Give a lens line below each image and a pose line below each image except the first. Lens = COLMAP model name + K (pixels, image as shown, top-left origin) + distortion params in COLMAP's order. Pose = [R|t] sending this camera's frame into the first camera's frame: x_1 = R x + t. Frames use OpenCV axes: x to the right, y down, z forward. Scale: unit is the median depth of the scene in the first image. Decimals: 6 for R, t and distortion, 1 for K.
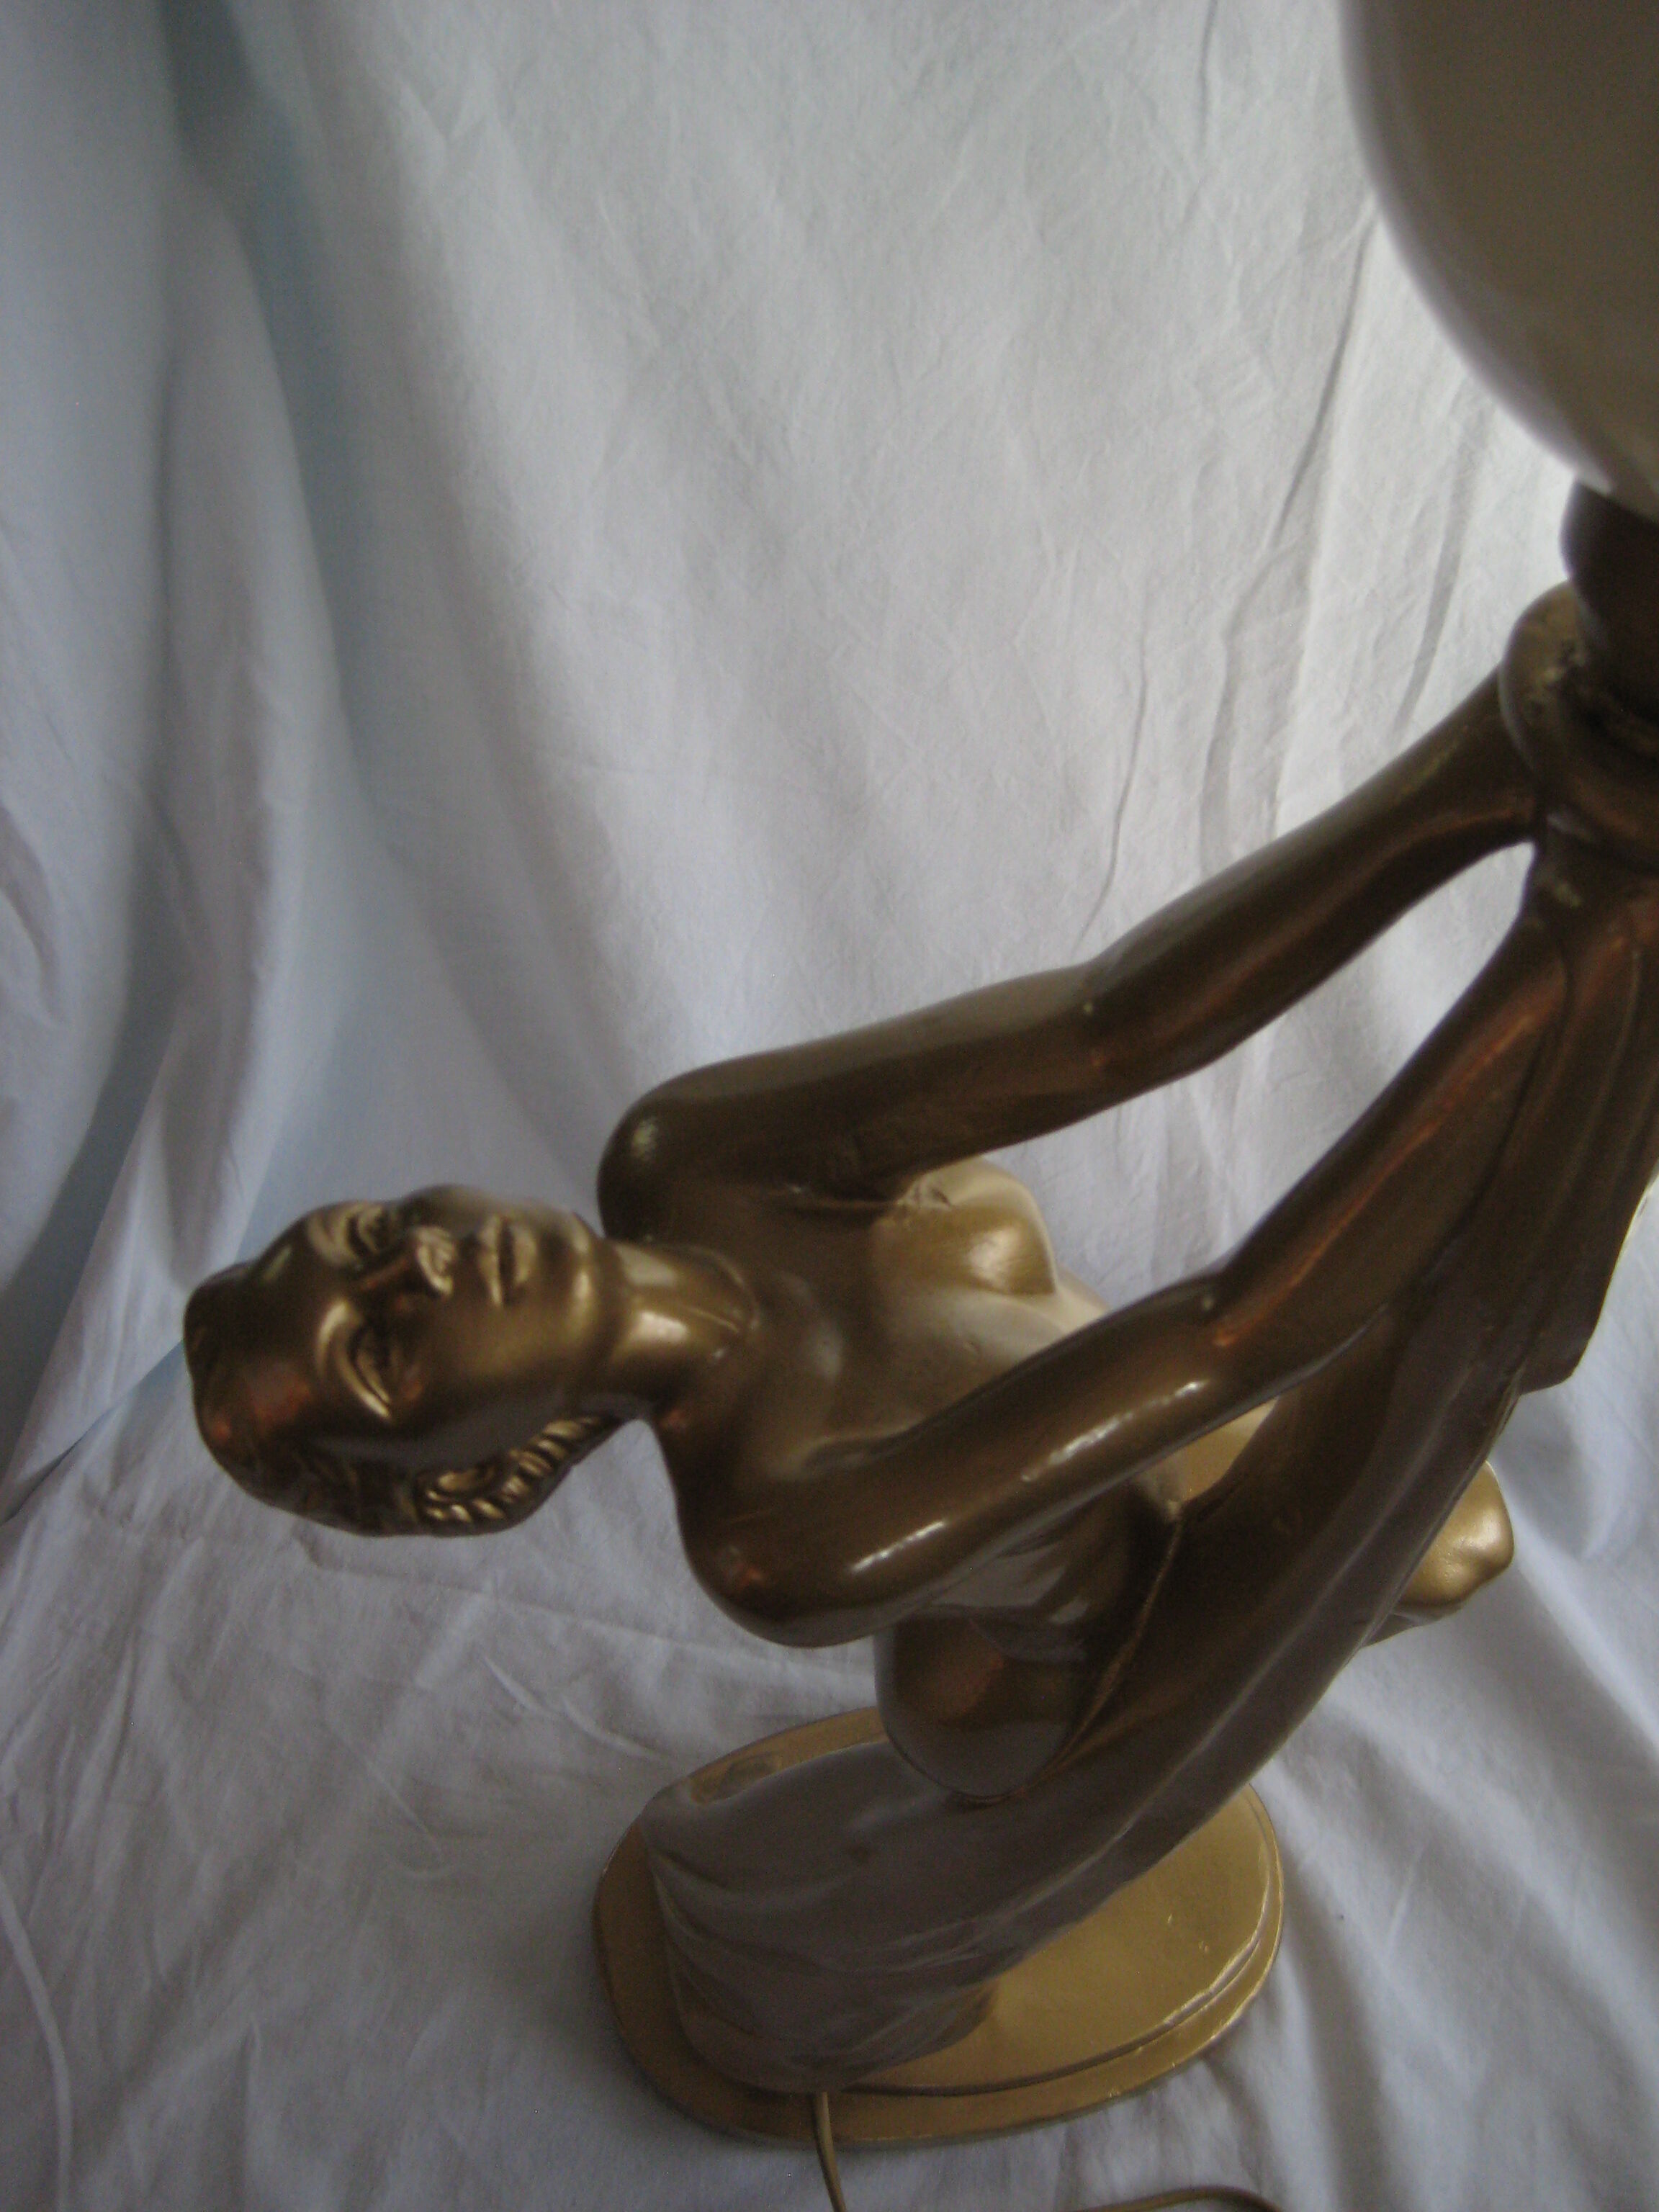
lens RADIAL K [[2303.7, 0, 829.5], [0, 2303.7, 1106.0], [0, 0, 1]] dist [-0.160857, 0.205491]
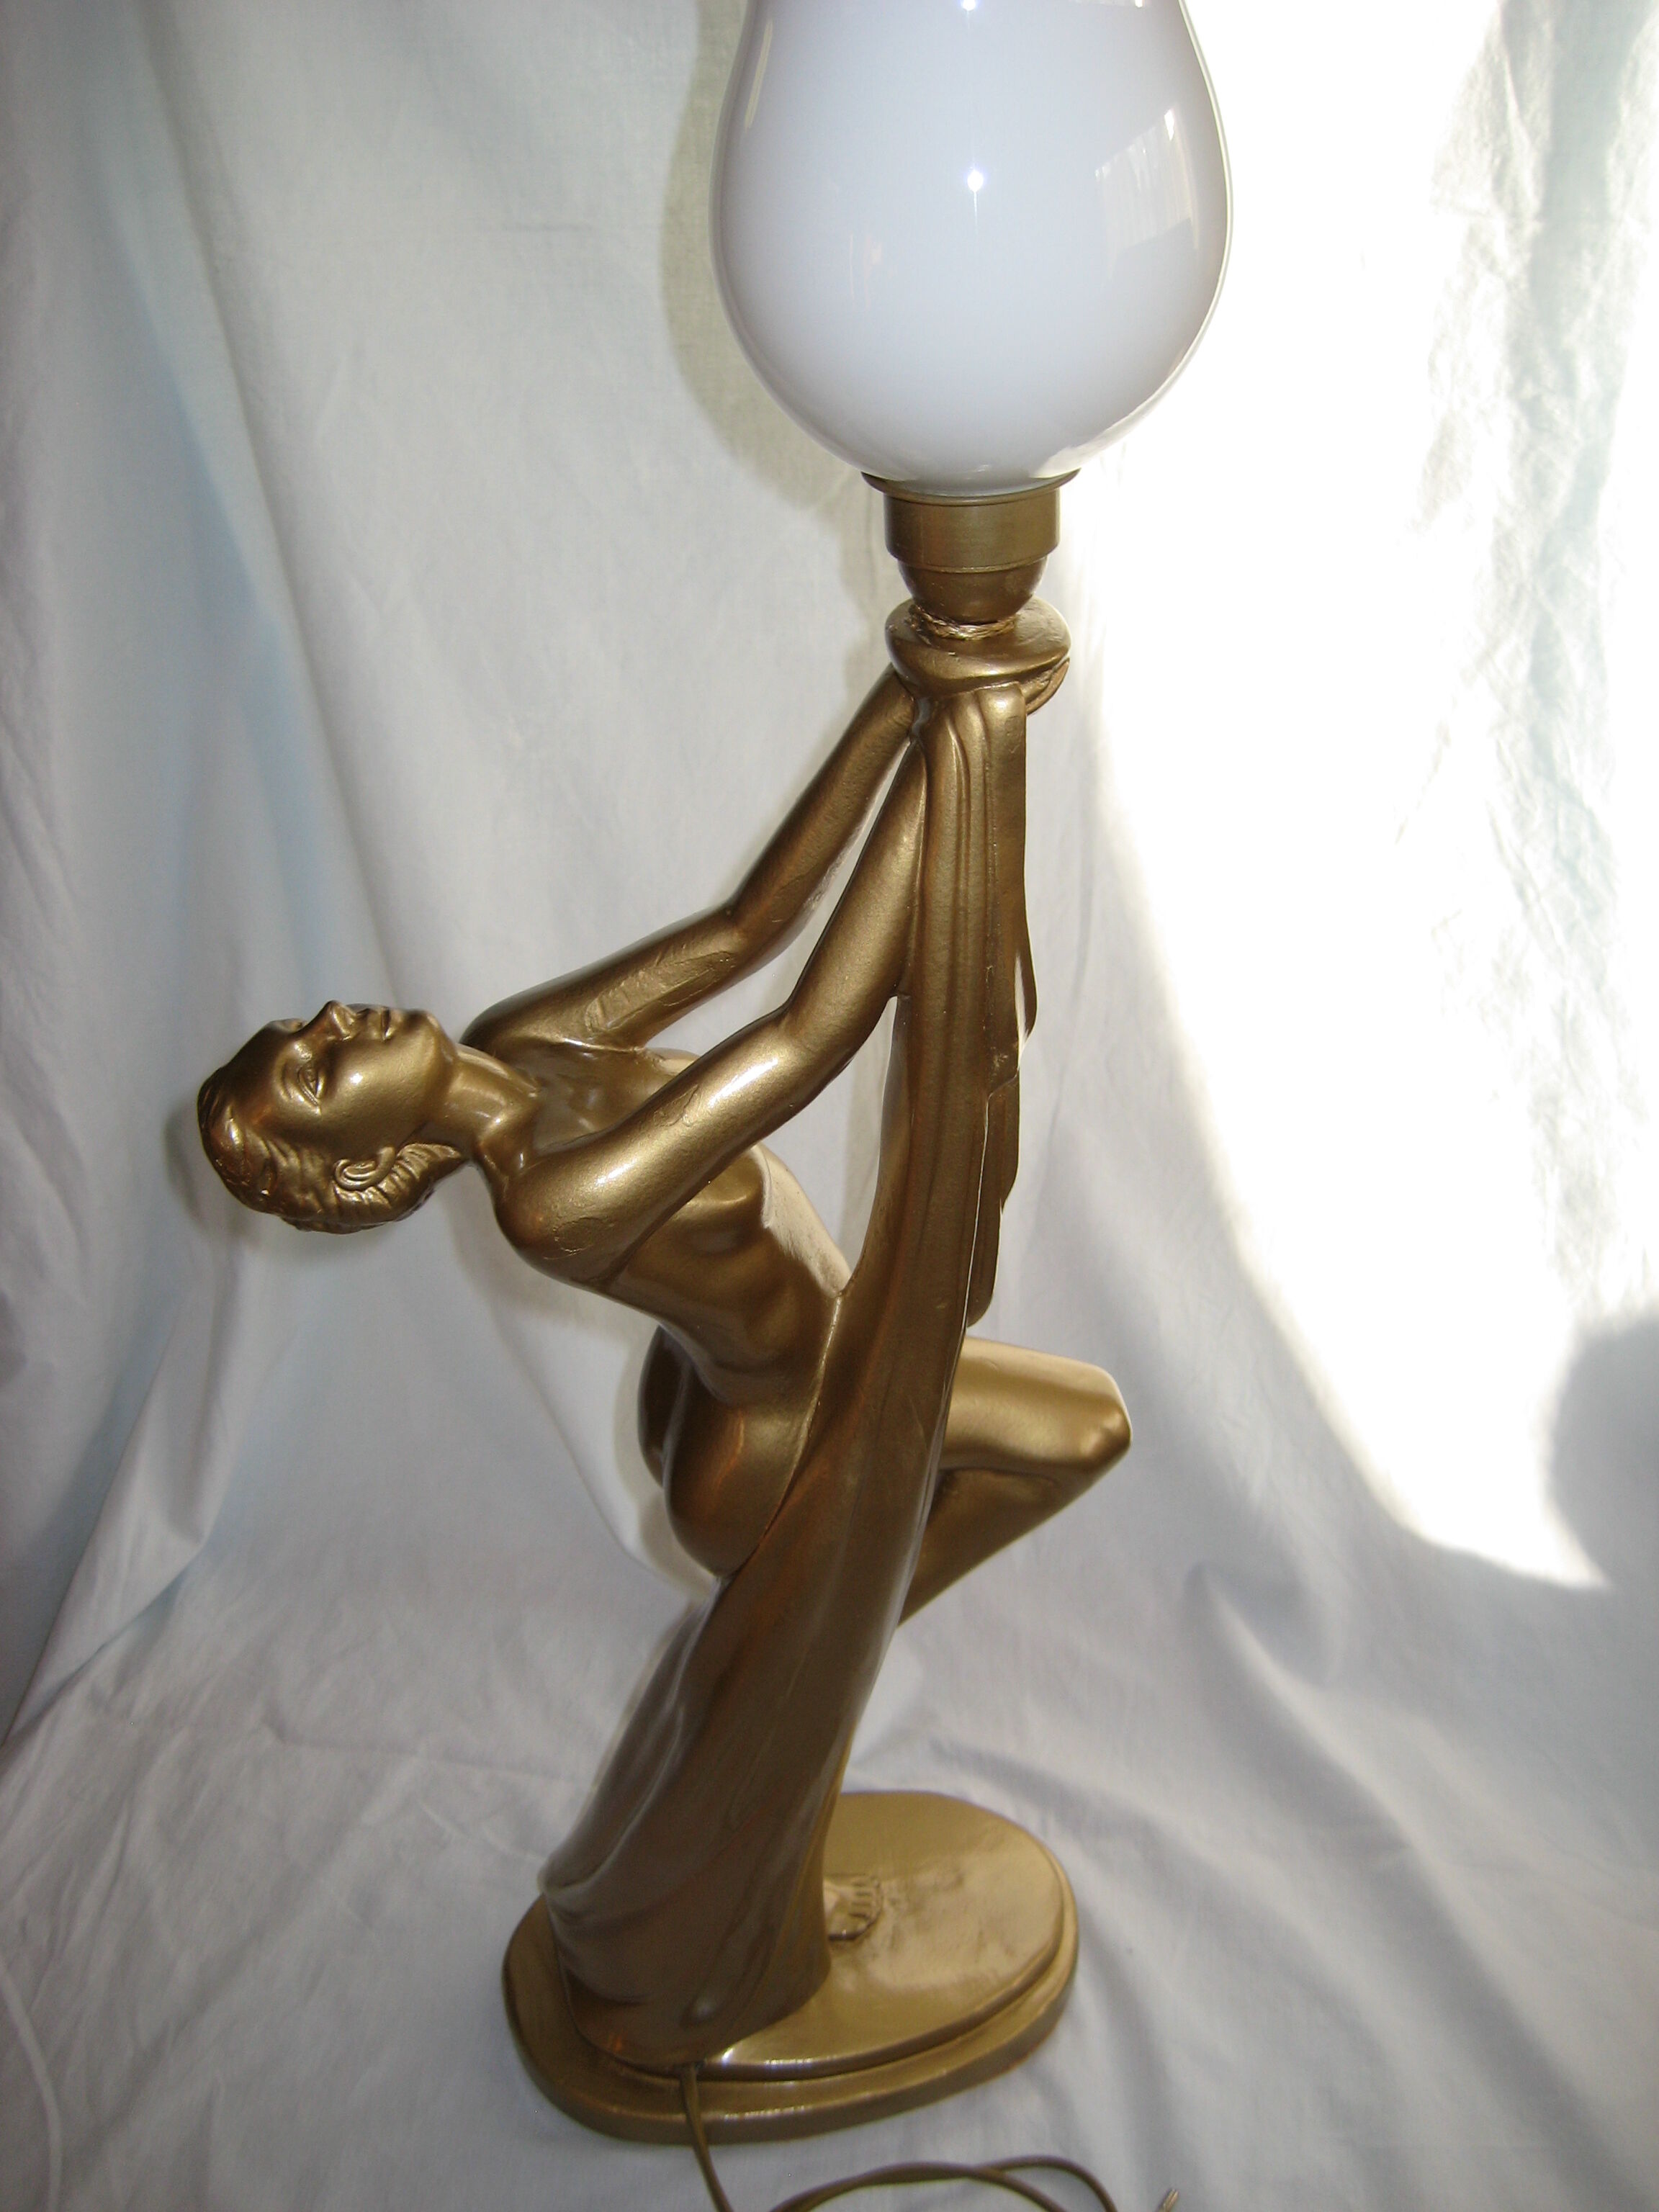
lens RADIAL K [[2303.7, 0, 829.5], [0, 2303.7, 1106.0], [0, 0, 1]] dist [-0.160857, 0.205491]
pose [[0.998477, -0.053224, 0.014517, 0.072416], [0.055060, 0.944945, -0.322563, 0.306596], [0.003451, 0.322871, 0.946437, -0.272163]]
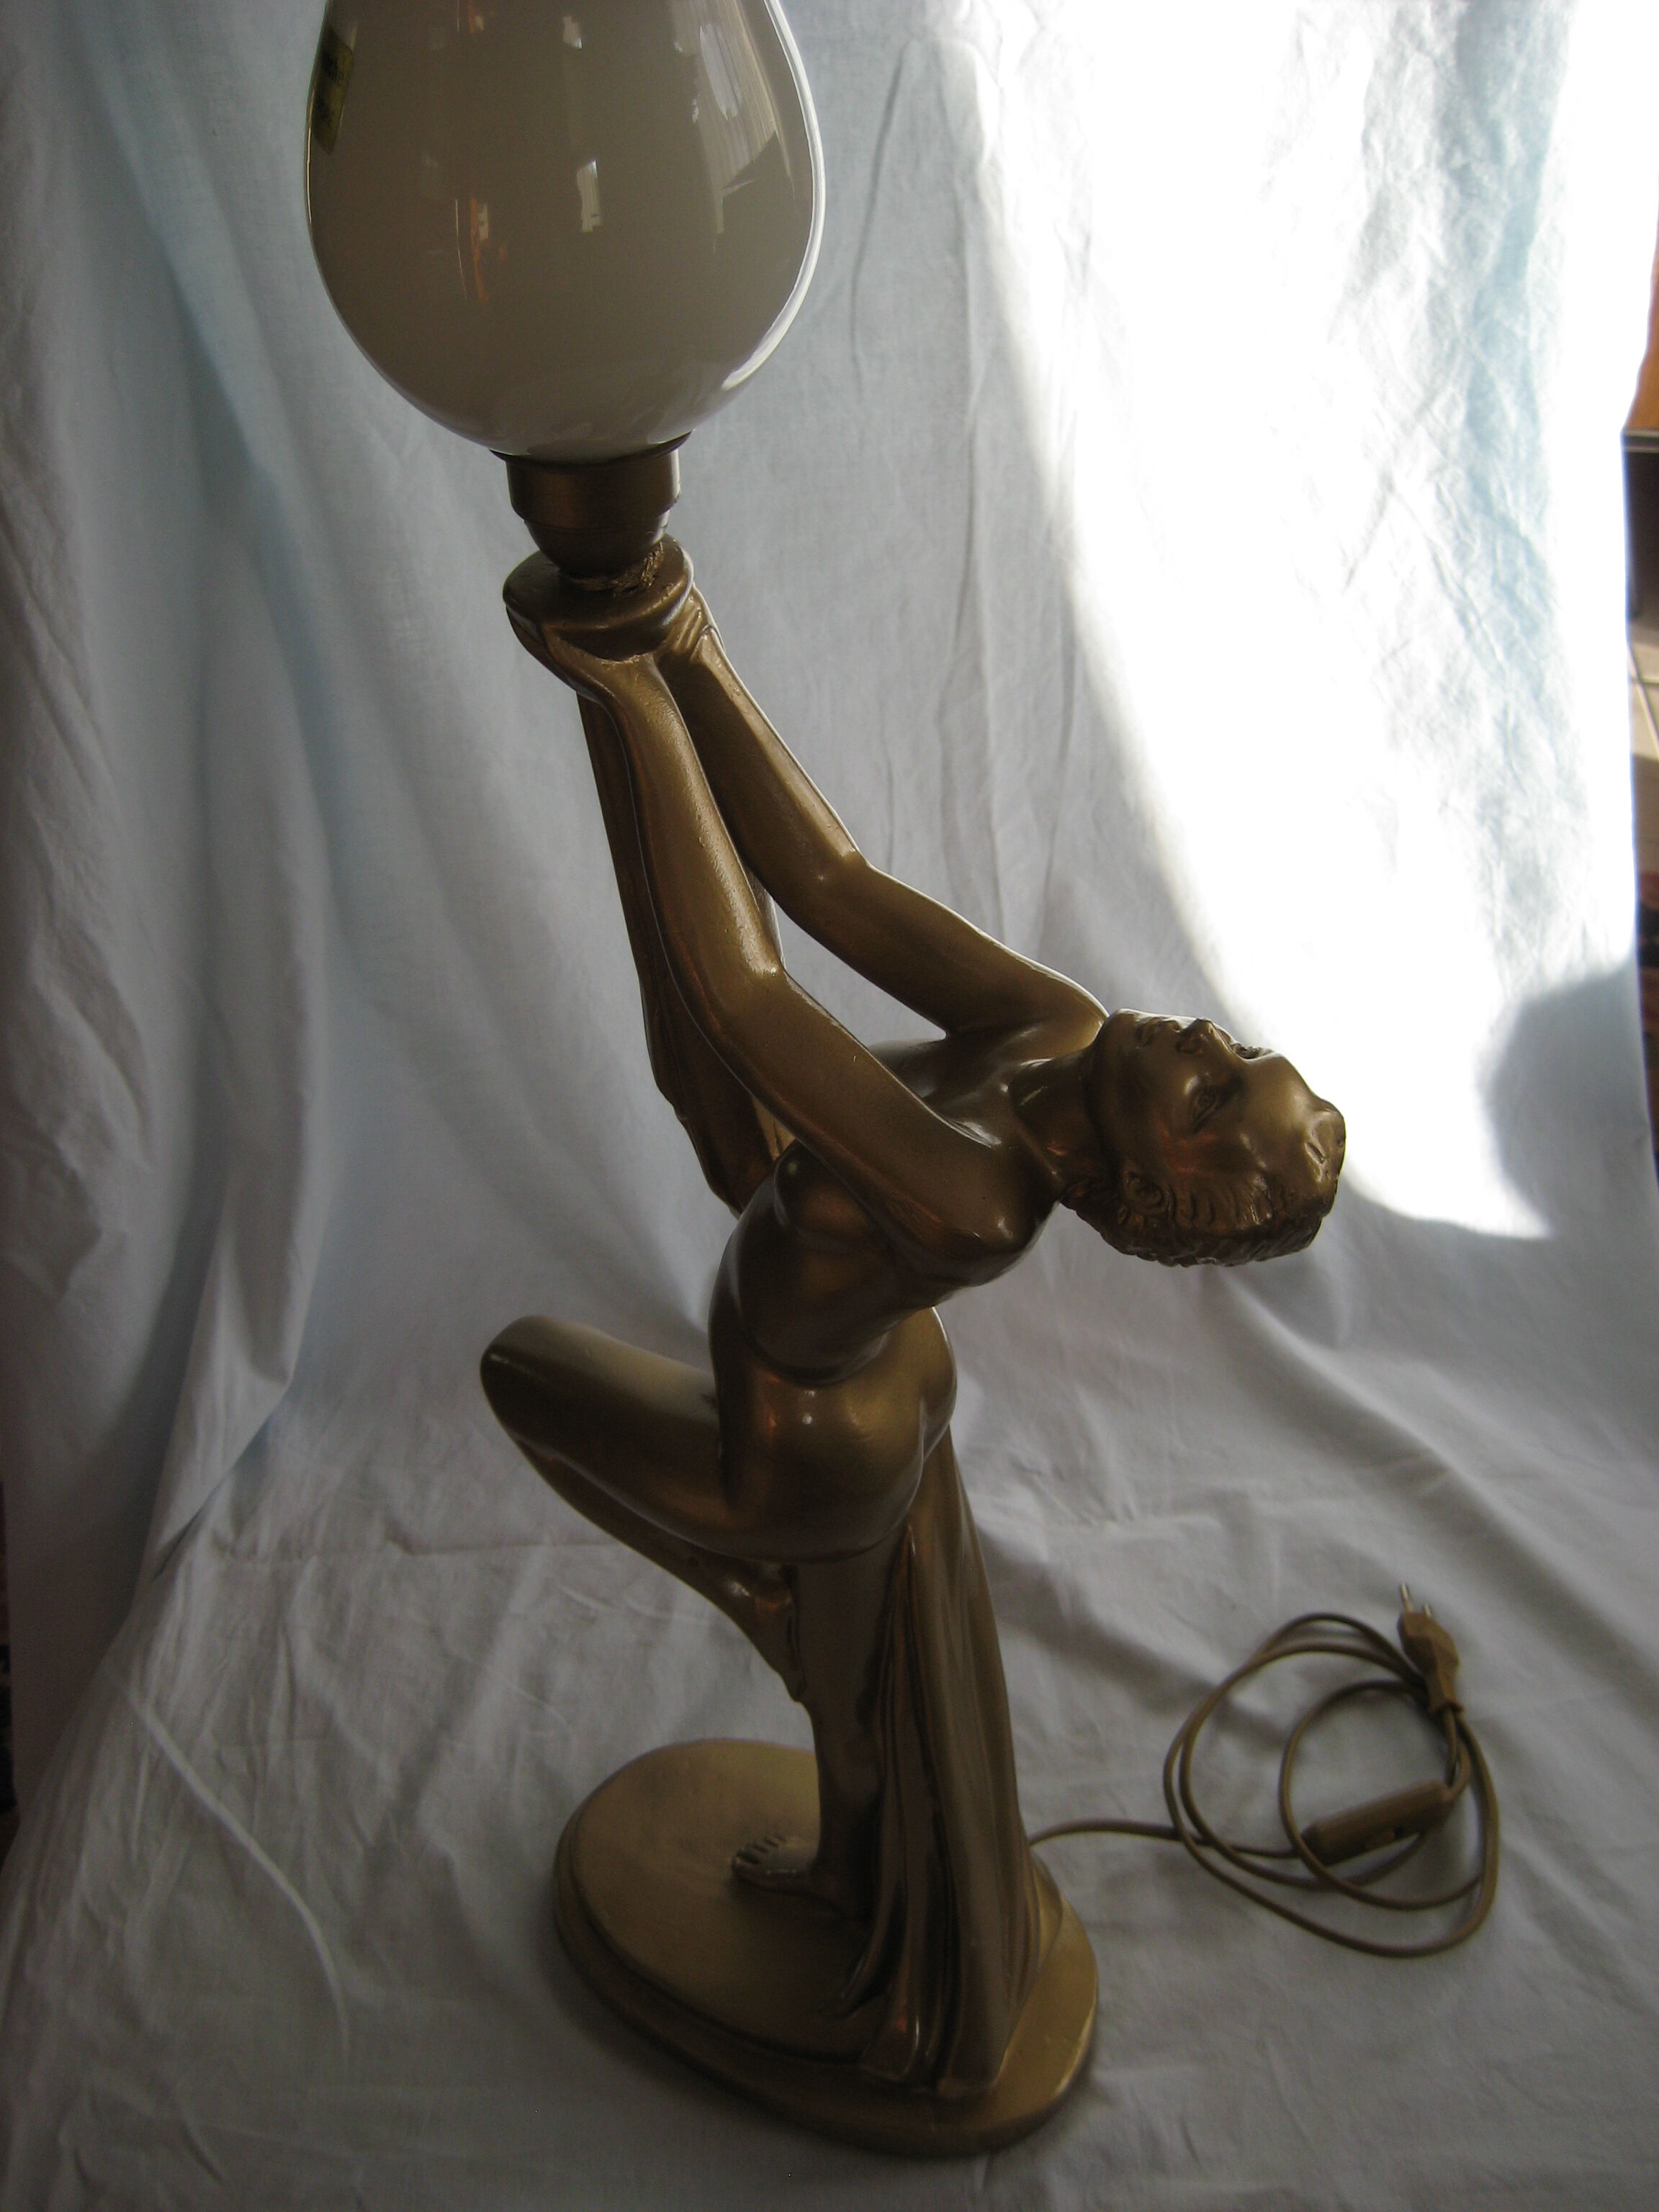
lens RADIAL K [[2303.7, 0, 829.5], [0, 2303.7, 1106.0], [0, 0, 1]] dist [-0.160857, 0.205491]
pose [[0.969651, -0.189136, 0.154935, -0.158331], [0.219965, 0.951498, -0.215099, 0.310045], [-0.106737, 0.242651, 0.964224, -0.345282]]
